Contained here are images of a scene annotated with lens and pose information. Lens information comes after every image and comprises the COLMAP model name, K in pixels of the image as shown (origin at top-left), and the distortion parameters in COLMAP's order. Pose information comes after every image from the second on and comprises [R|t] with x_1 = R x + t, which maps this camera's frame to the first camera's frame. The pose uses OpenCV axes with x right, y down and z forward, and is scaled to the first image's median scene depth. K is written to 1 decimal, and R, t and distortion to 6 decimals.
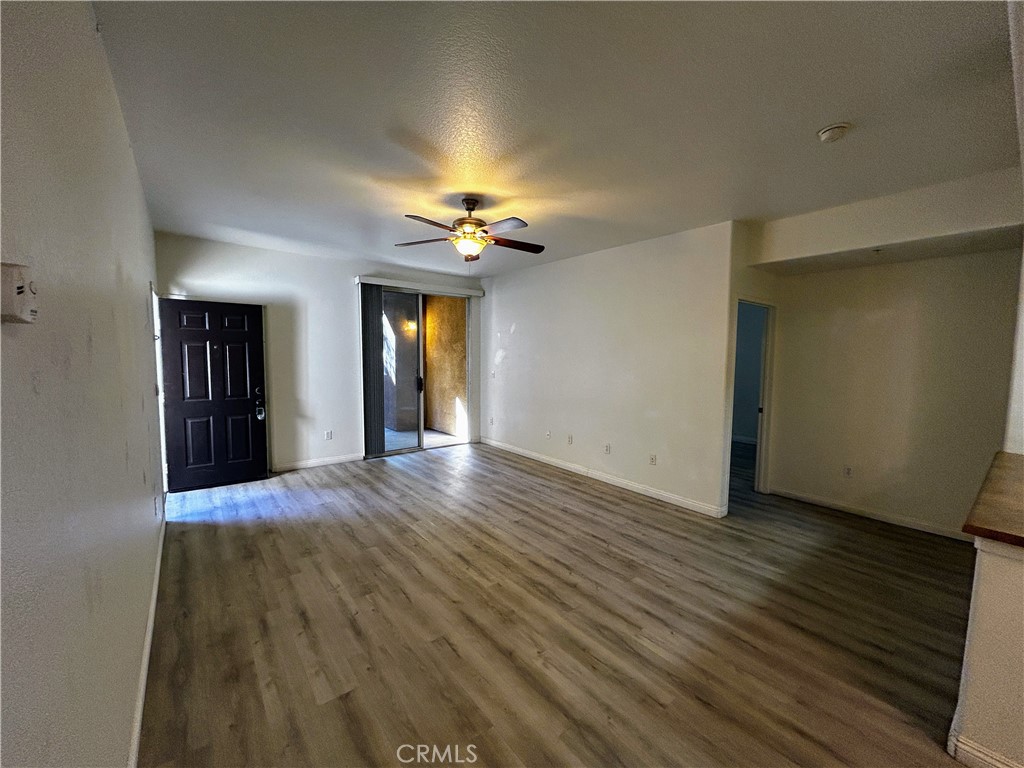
lens RADIAL K [[414.2, 0, 512.0], [0, 414.2, 384.0], [0, 0, 1]] dist [-0.002015, 0.000155]
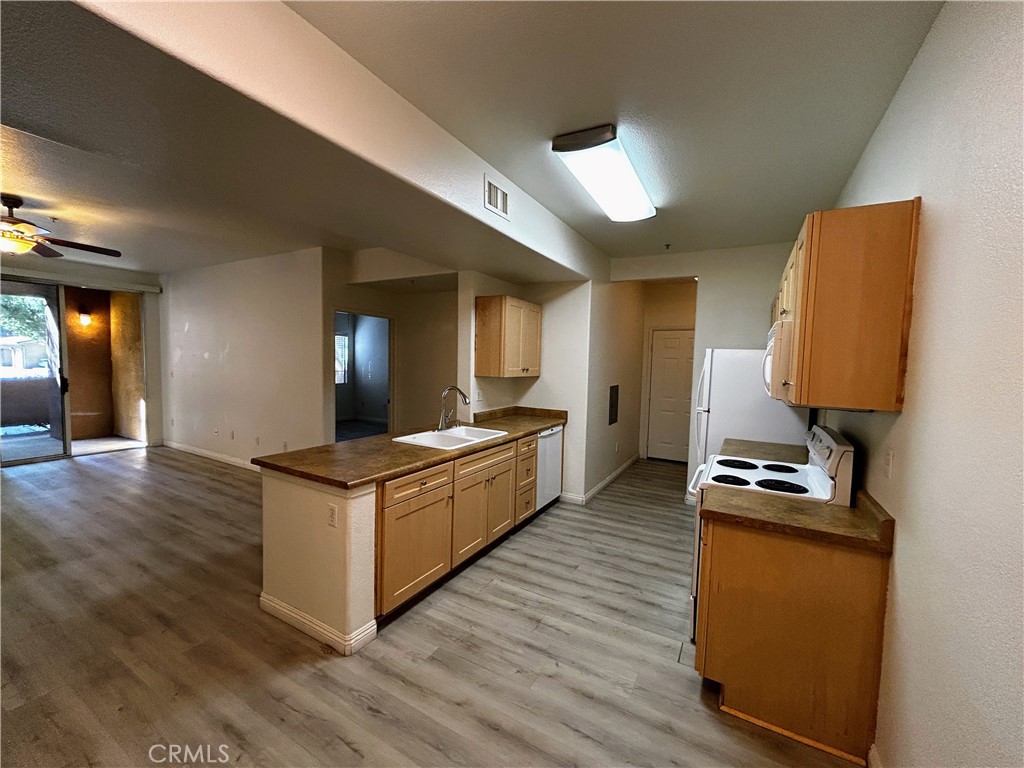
lens RADIAL K [[414.2, 0, 512.0], [0, 414.2, 384.0], [0, 0, 1]] dist [-0.002015, 0.000155]
pose [[0.925516, -0.013248, 0.378477, 0.486056], [0.015800, 0.999869, -0.003636, 0.024179], [-0.378379, 0.009345, 0.925604, -0.296770]]
